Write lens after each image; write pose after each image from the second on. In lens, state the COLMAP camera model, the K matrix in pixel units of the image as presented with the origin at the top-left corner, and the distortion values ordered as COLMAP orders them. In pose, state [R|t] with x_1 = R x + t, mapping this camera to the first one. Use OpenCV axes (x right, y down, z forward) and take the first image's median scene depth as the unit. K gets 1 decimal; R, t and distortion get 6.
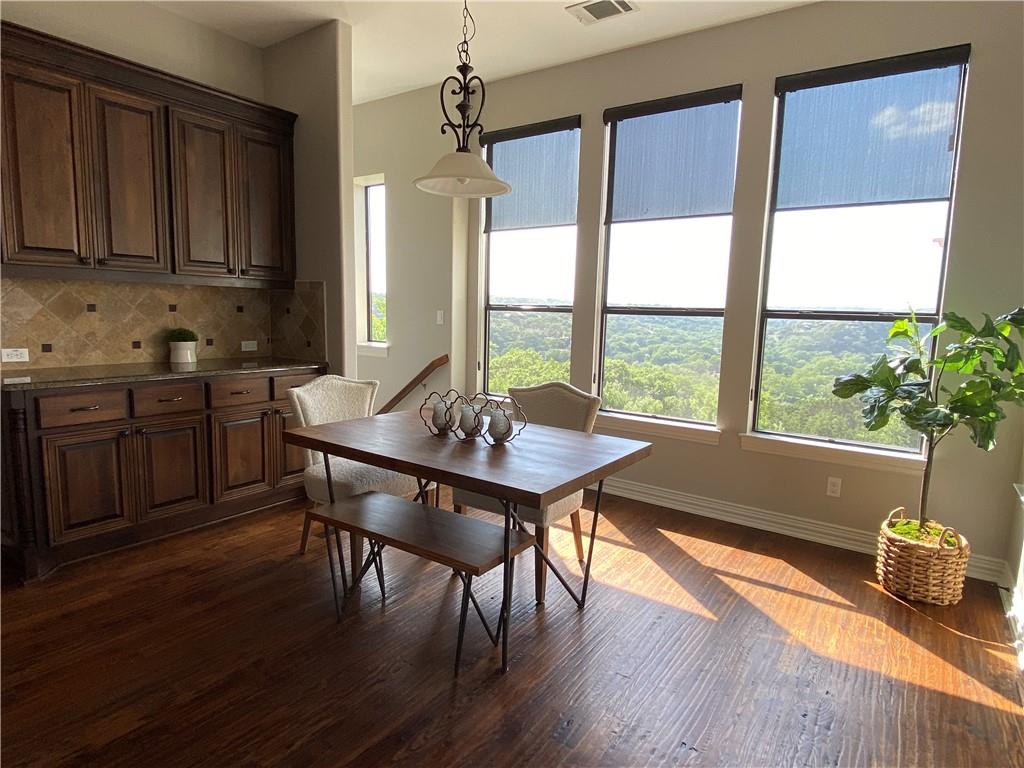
lens RADIAL K [[583.9, 0, 513.4], [0, 583.9, 384.5], [0, 0, 1]] dist [0.005890, 0.000652]
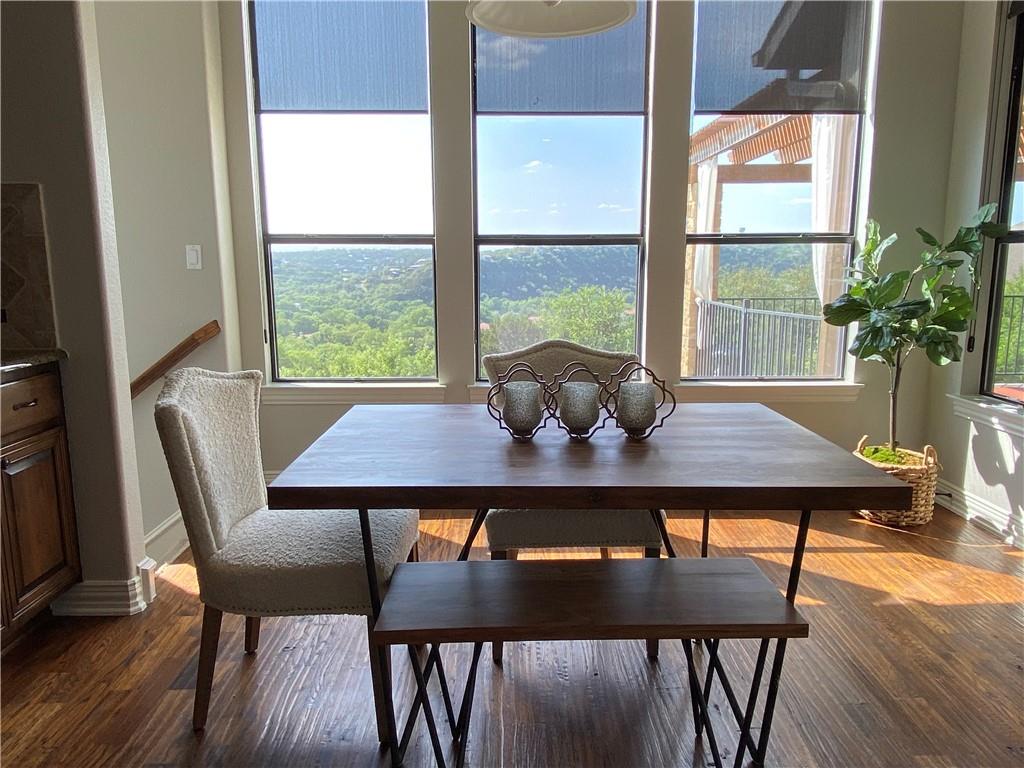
lens RADIAL K [[728.9, 0, 510.6], [0, 728.9, 382.9], [0, 0, 1]] dist [0.026039, 0.001608]
pose [[0.812906, -0.124966, 0.568830, -0.516381], [0.100023, 0.992153, 0.075024, -0.025965], [-0.573741, -0.004091, 0.819026, 0.372743]]
